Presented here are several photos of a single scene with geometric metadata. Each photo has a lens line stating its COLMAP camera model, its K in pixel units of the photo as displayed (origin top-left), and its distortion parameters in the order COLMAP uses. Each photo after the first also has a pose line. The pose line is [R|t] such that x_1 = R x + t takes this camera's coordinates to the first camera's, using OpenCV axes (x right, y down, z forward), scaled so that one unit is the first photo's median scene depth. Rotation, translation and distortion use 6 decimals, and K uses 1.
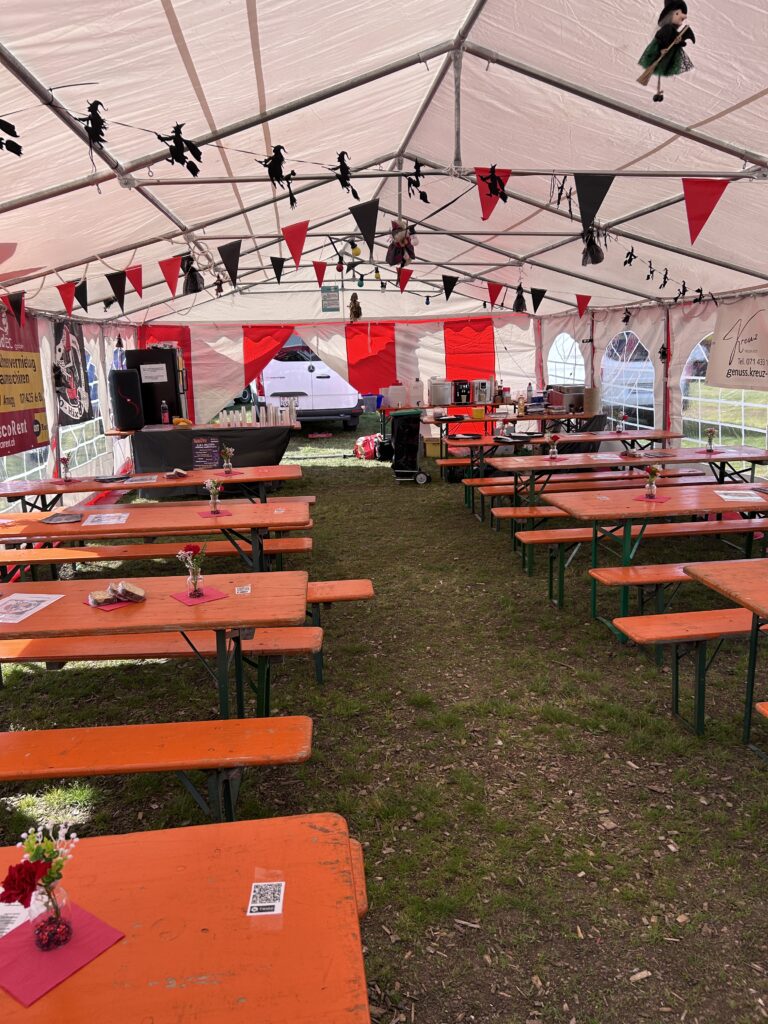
lens RADIAL K [[795.0, 0, 384.0], [0, 795.0, 512.0], [0, 0, 1]] dist [0.042760, -0.006027]
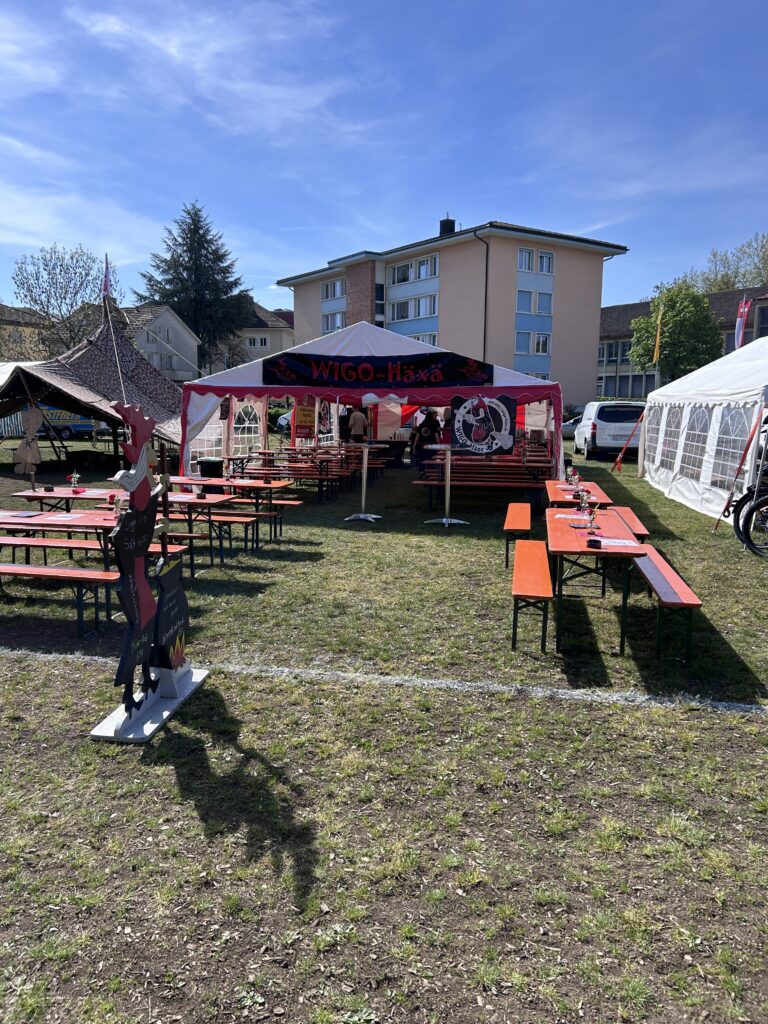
lens RADIAL K [[847.5, 0, 346.2], [0, 847.5, 537.6], [0, 0, 1]] dist [0.068273, -0.114461]
pose [[0.937576, 0.083245, -0.337672, 0.683672], [-0.102165, 0.994017, -0.038621, 0.341556], [0.332436, 0.070708, 0.940471, -1.651191]]
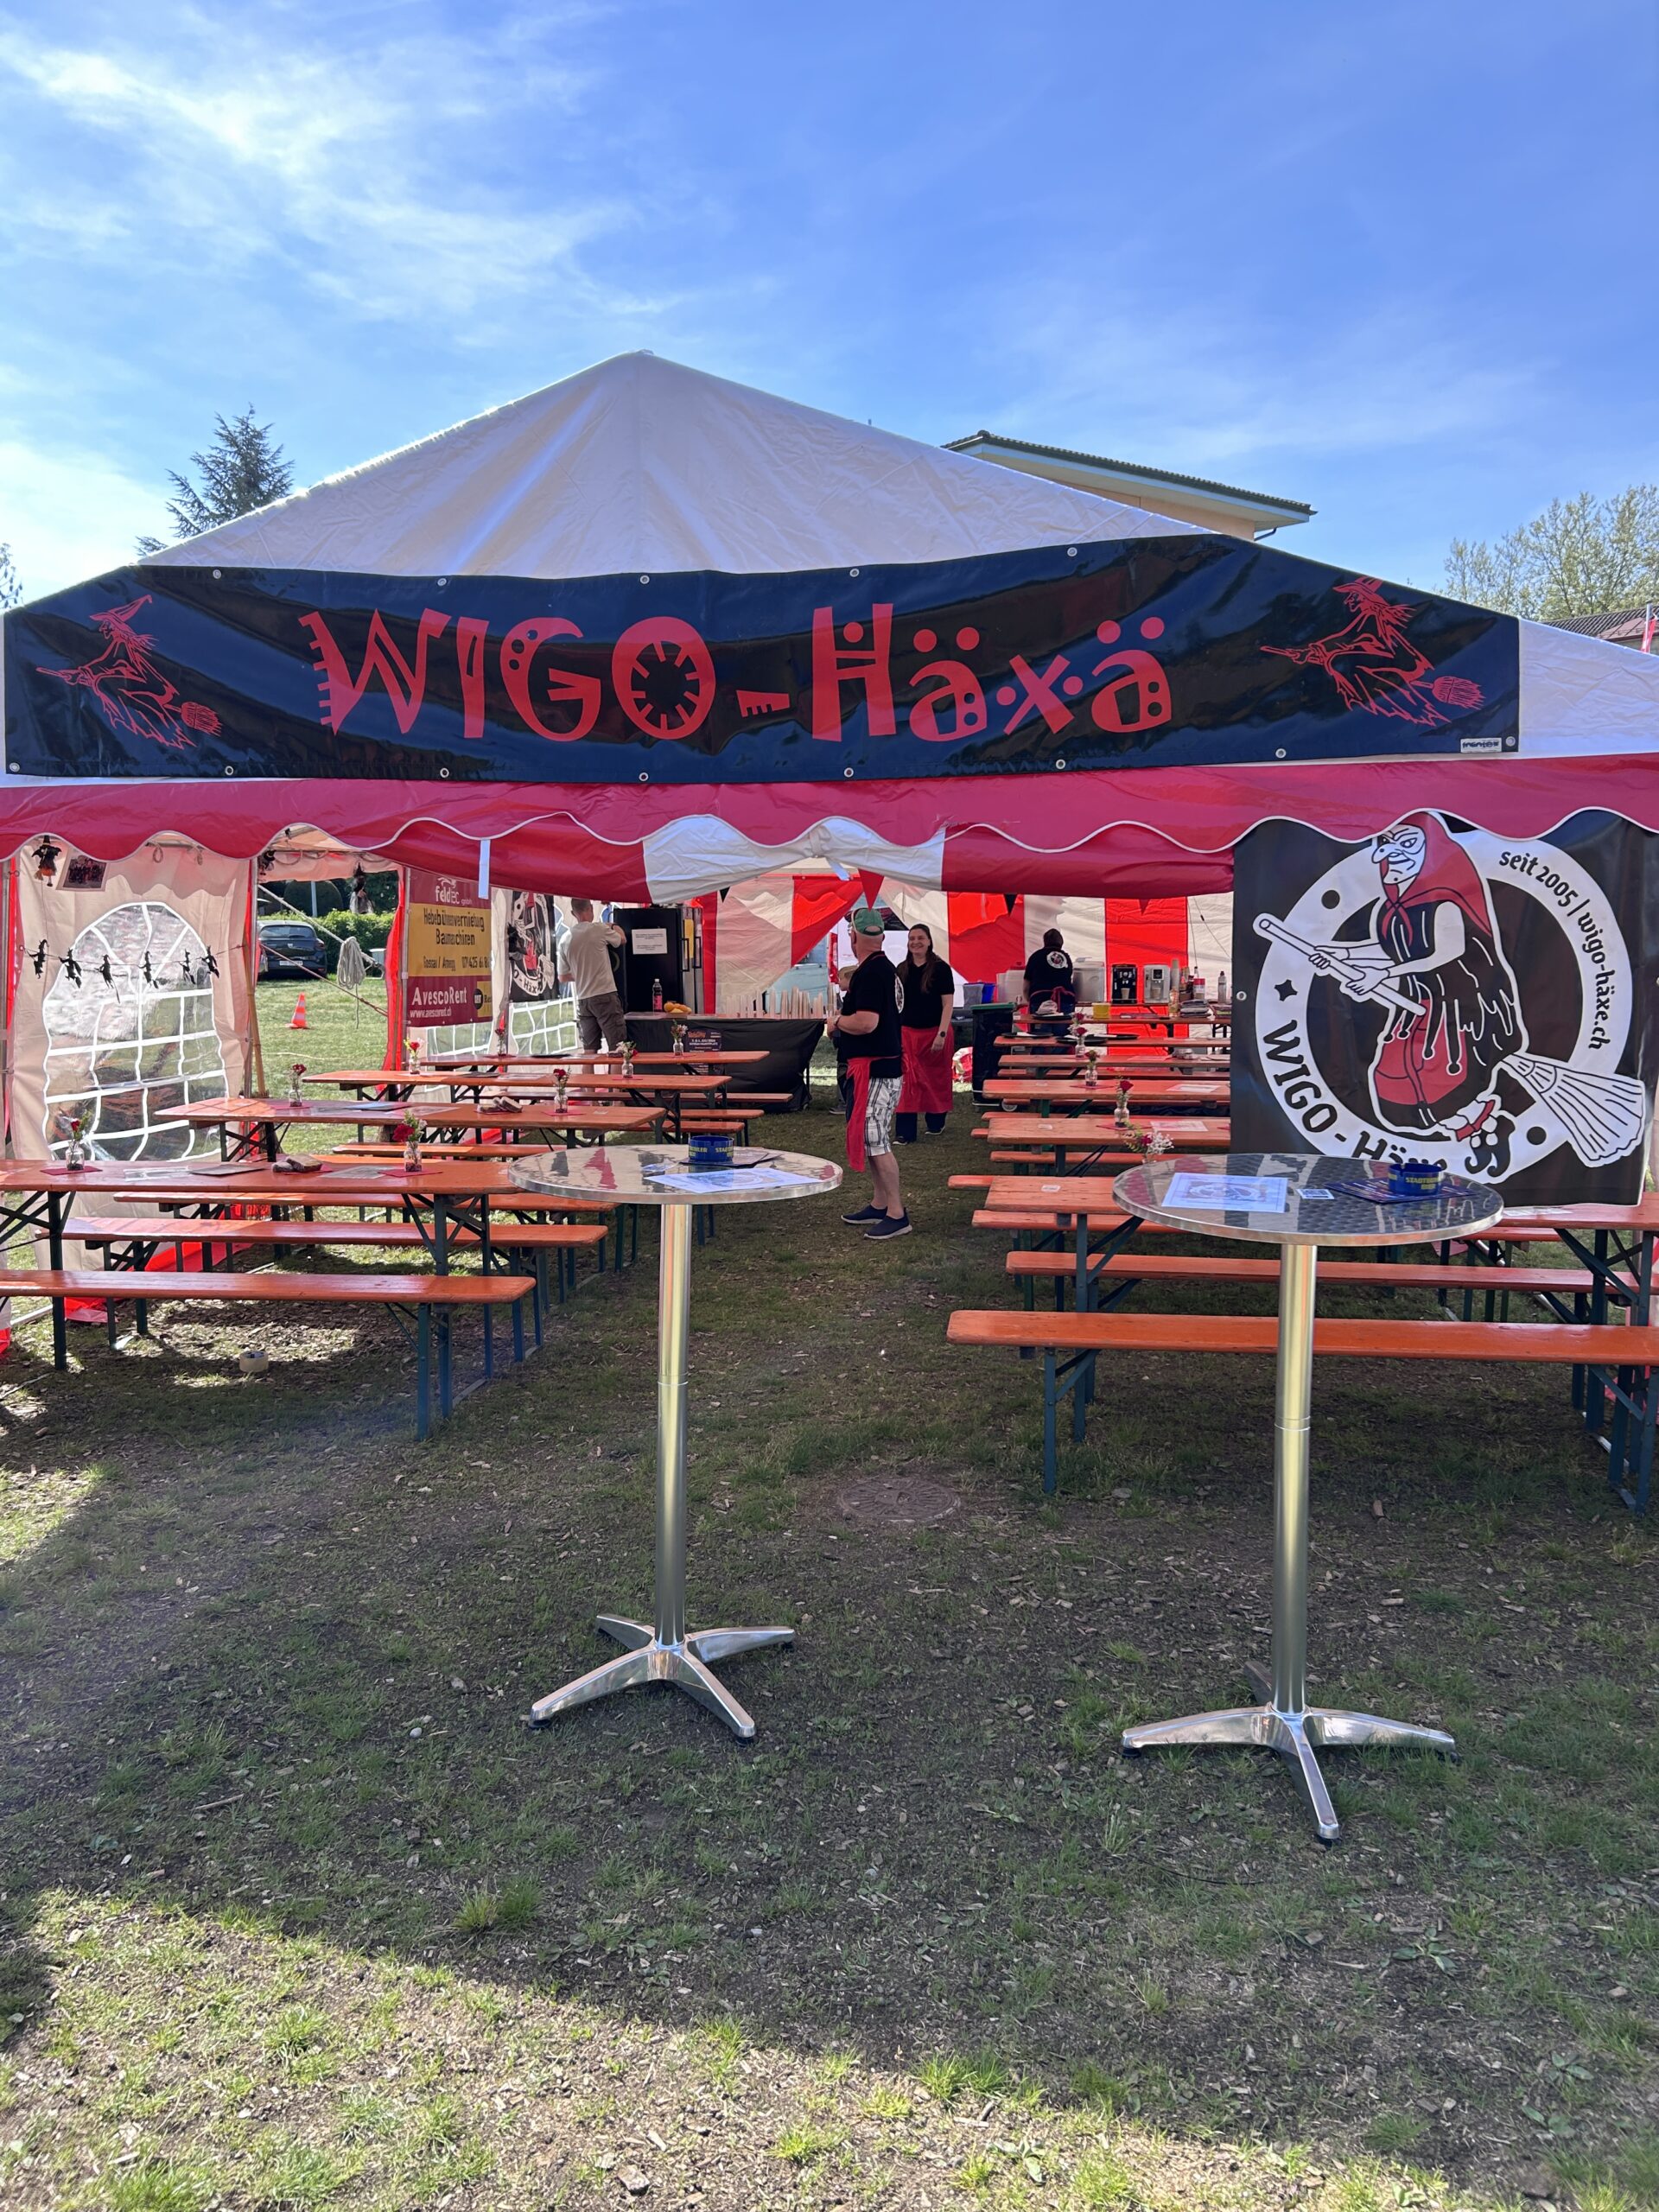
lens RADIAL K [[1717.2, 0, 829.5], [0, 1717.2, 1106.0], [0, 0, 1]] dist [0.042760, -0.006027]
pose [[0.969961, 0.045627, -0.238941, 0.288958], [-0.067276, 0.994256, -0.083244, 0.106908], [0.233770, 0.096818, 0.967459, -0.517203]]
